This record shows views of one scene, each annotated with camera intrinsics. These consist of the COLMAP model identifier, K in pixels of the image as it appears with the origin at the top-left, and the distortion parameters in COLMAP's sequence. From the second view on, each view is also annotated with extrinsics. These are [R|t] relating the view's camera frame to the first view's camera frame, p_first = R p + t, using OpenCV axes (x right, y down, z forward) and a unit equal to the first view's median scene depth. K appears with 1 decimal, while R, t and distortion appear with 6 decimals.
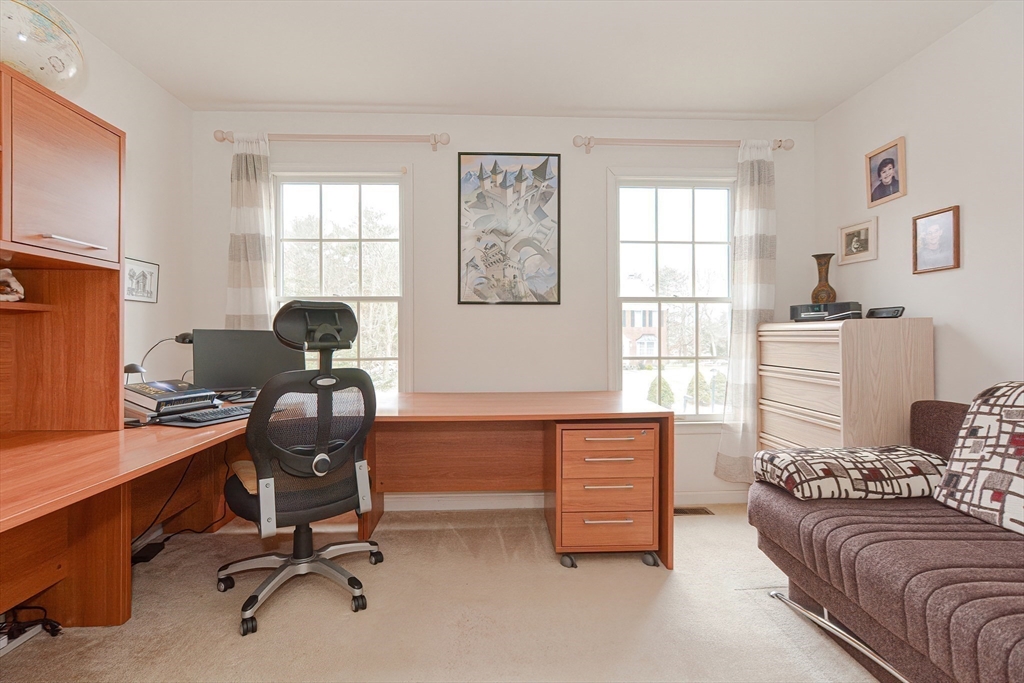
lens RADIAL K [[500.2, 0, 511.3], [0, 500.2, 335.5], [0, 0, 1]] dist [-0.014507, 0.008236]
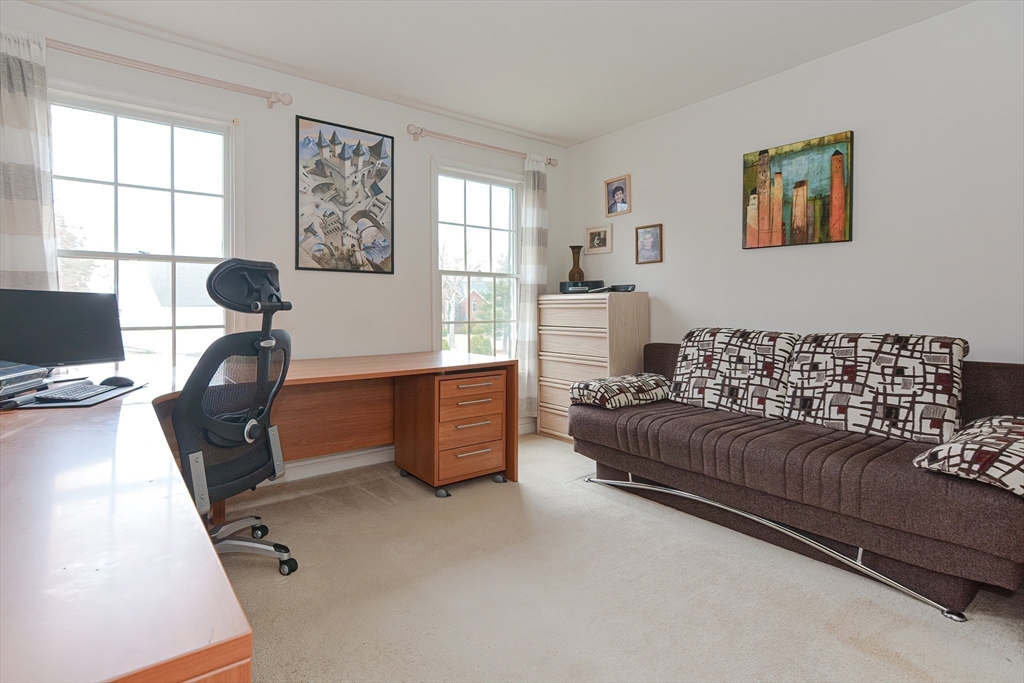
lens RADIAL K [[504.9, 0, 512.1], [0, 504.9, 304.0], [0, 0, 1]] dist [0.000599, 0.001077]
pose [[0.817394, 0.006873, 0.576038, -0.357031], [-0.001048, 0.999945, -0.010444, 0.016031], [-0.576078, 0.007933, 0.817356, -0.057516]]
